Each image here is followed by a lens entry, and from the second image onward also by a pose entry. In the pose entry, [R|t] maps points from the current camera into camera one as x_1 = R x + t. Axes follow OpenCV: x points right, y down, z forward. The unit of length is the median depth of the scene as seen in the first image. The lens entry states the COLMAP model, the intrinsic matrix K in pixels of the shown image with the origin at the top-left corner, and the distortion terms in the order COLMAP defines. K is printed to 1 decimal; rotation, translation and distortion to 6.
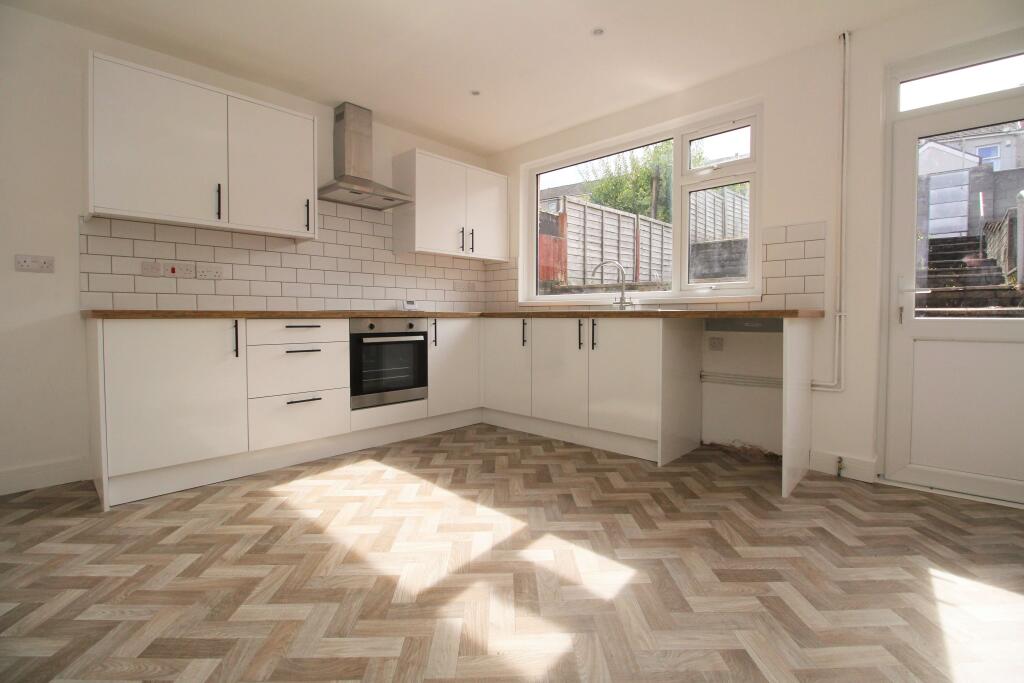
lens RADIAL K [[471.4, 0, 511.5], [0, 471.4, 329.2], [0, 0, 1]] dist [-0.000394, -0.000217]
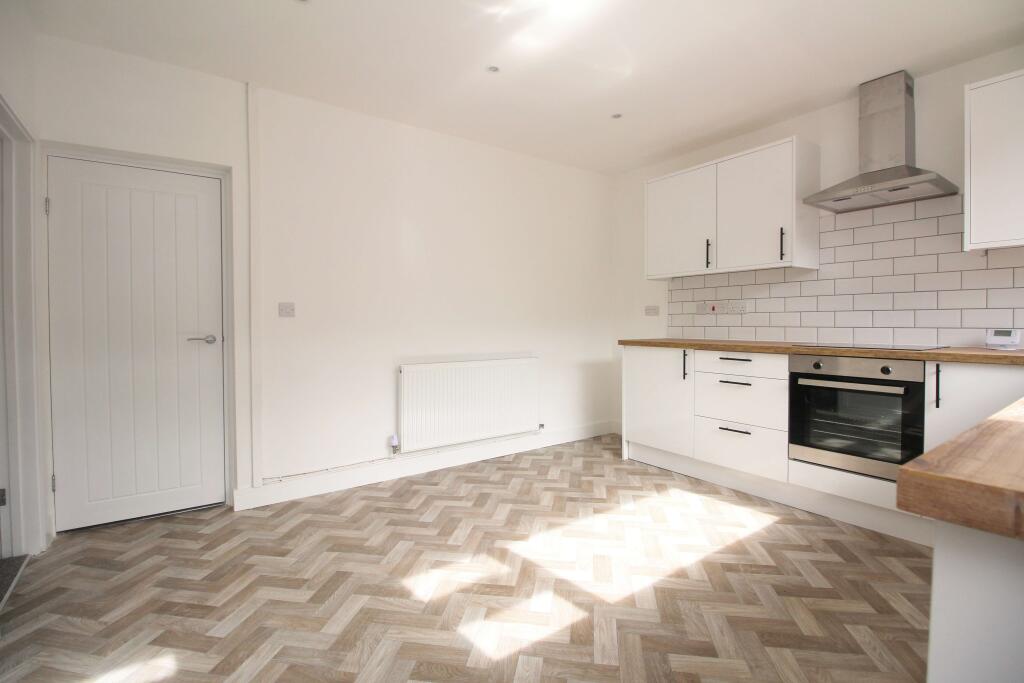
lens RADIAL K [[471.4, 0, 511.5], [0, 471.4, 329.2], [0, 0, 1]] dist [-0.000394, -0.000217]
pose [[-0.195203, 0.013932, -0.980664, 0.703363], [-0.025438, 0.999491, 0.019263, -0.082984], [0.980433, 0.028707, -0.194749, 0.745600]]
